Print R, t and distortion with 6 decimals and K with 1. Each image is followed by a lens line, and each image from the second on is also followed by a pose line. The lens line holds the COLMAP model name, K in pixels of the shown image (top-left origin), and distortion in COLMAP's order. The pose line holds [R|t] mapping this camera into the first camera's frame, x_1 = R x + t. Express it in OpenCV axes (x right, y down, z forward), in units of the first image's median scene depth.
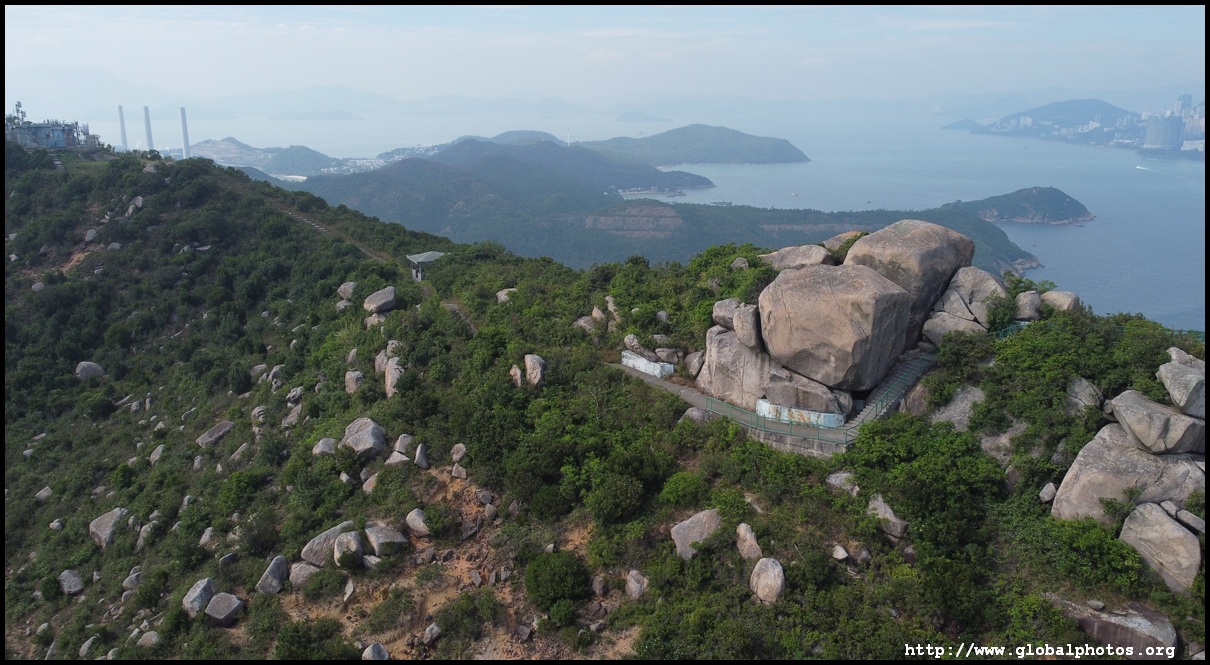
lens RADIAL K [[922.0, 0, 607.5], [0, 922.0, 339.7], [0, 0, 1]] dist [-0.000928, -0.000545]
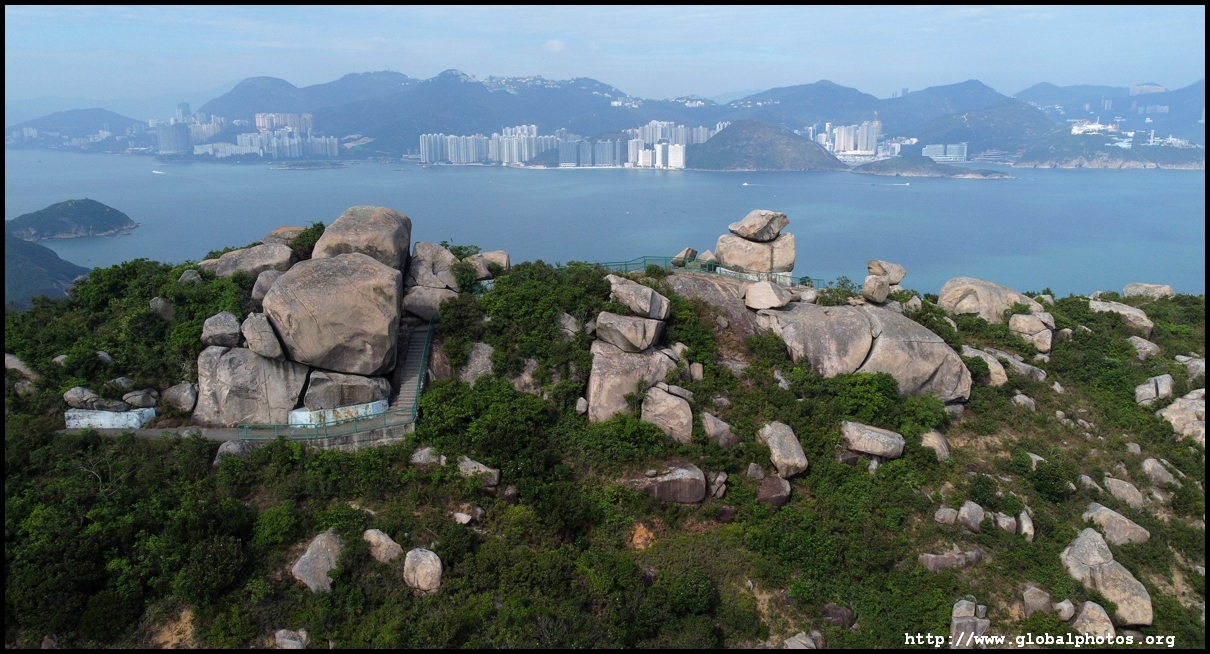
lens RADIAL K [[927.1, 0, 597.4], [0, 927.1, 331.0], [0, 0, 1]] dist [0.006336, -0.009396]
pose [[0.576099, -0.202913, 0.791793, -0.406139], [0.218545, 0.971668, 0.089999, -0.032199], [-0.787622, 0.121194, 0.604123, 0.200443]]
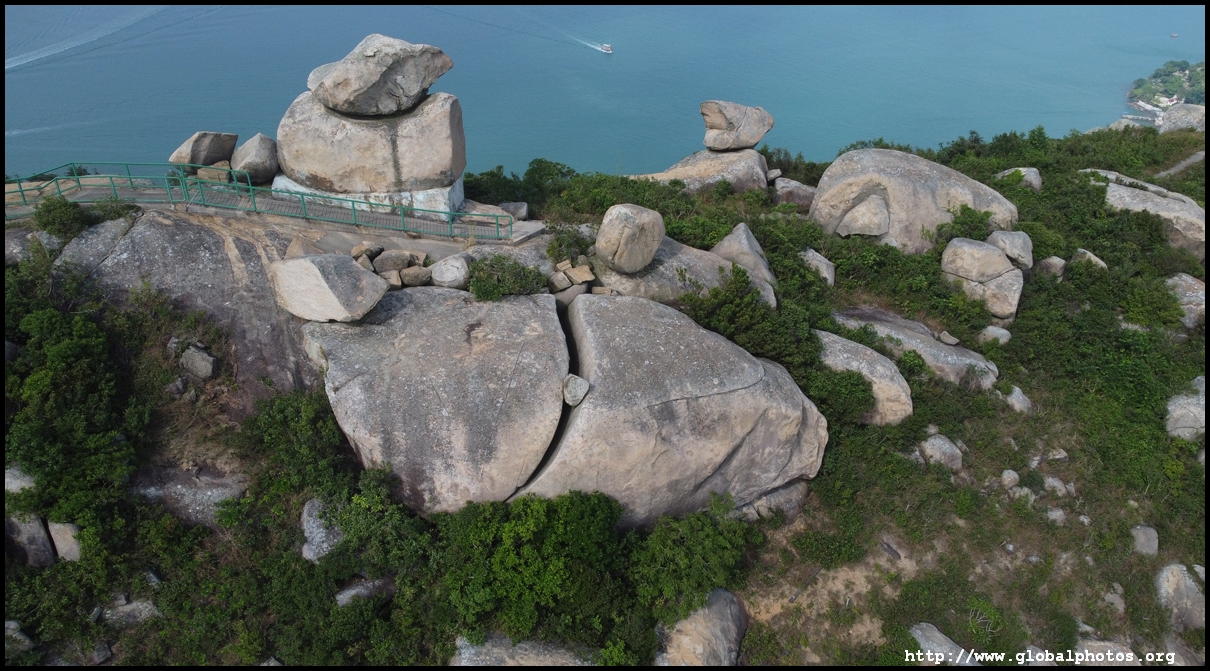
lens RADIAL K [[922.0, 0, 583.3], [0, 922.0, 341.1], [0, 0, 1]] dist [-0.000928, -0.000545]
pose [[0.576100, -0.435195, 0.691891, 0.439209], [0.212489, 0.897111, 0.387349, -0.055107], [-0.789276, -0.076133, 0.609300, 0.347348]]
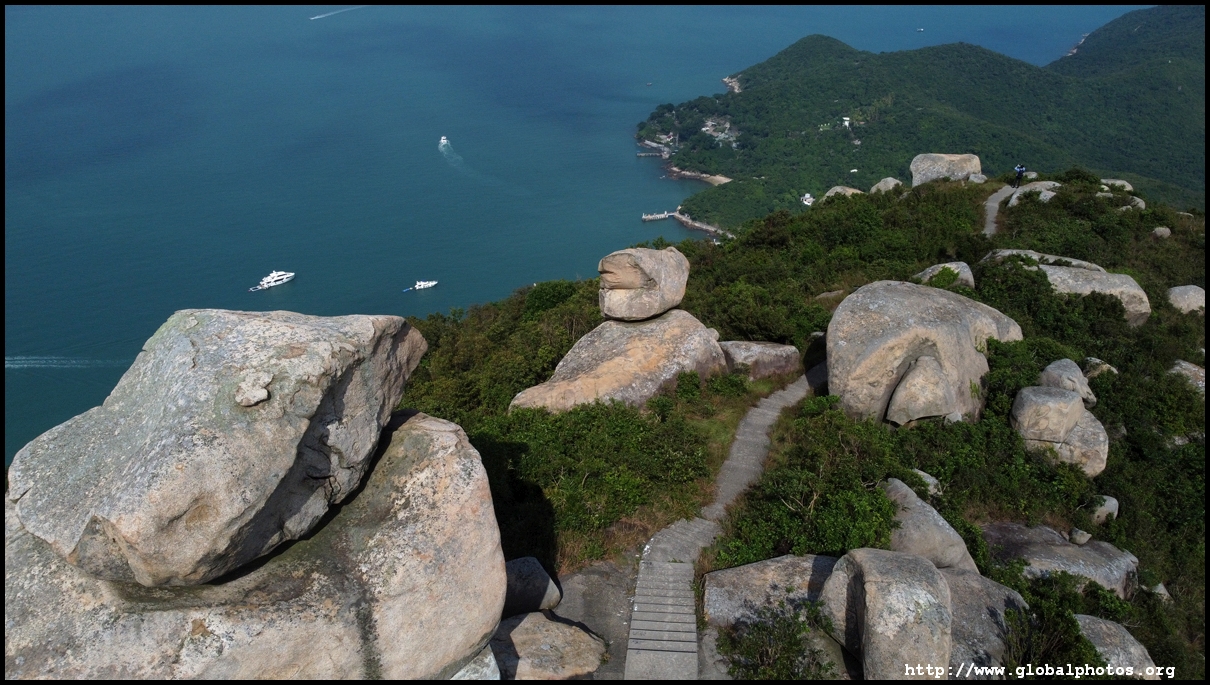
lens RADIAL K [[909.3, 0, 602.3], [0, 909.3, 337.8], [0, 0, 1]] dist [0.002589, -0.004733]
pose [[0.097140, -0.457631, 0.883820, 0.681627], [0.237855, 0.872962, 0.425867, -0.090153], [-0.966431, 0.168852, 0.193649, 0.699344]]
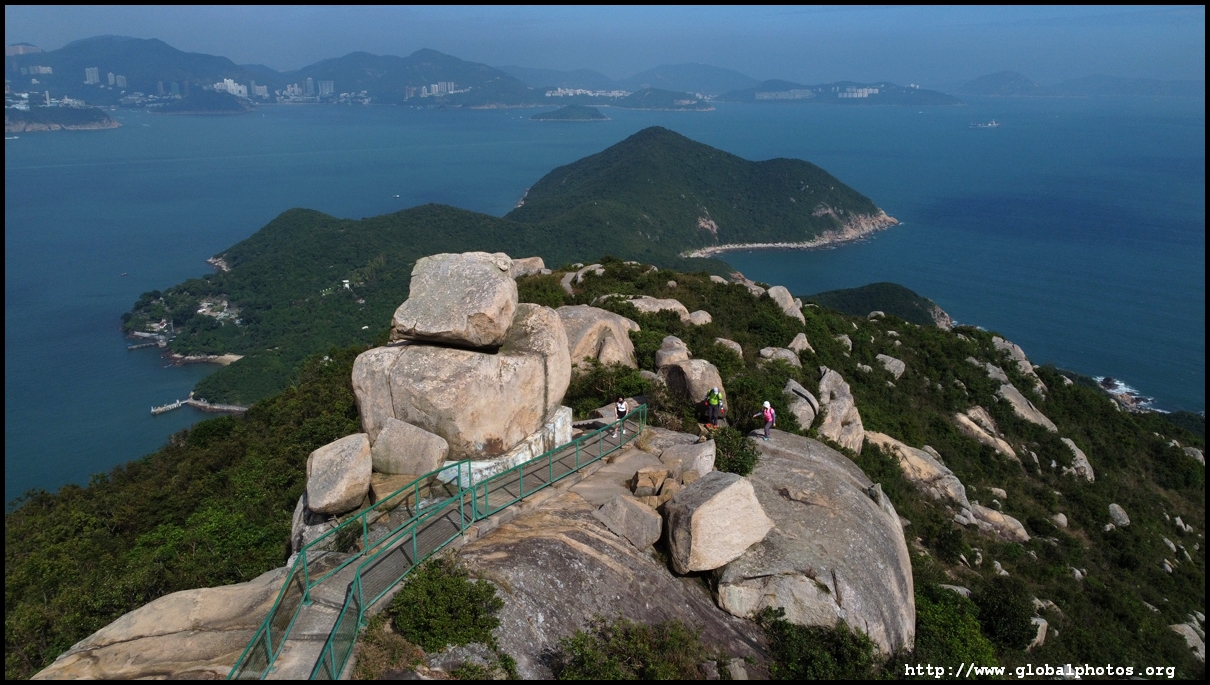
lens RADIAL K [[909.3, 0, 599.9], [0, 909.3, 337.8], [0, 0, 1]] dist [0.002589, -0.004733]
pose [[-0.442801, -0.264430, 0.856740, 0.423155], [0.217662, 0.895238, 0.388809, -0.151011], [-0.869799, 0.358645, -0.338856, 0.918153]]
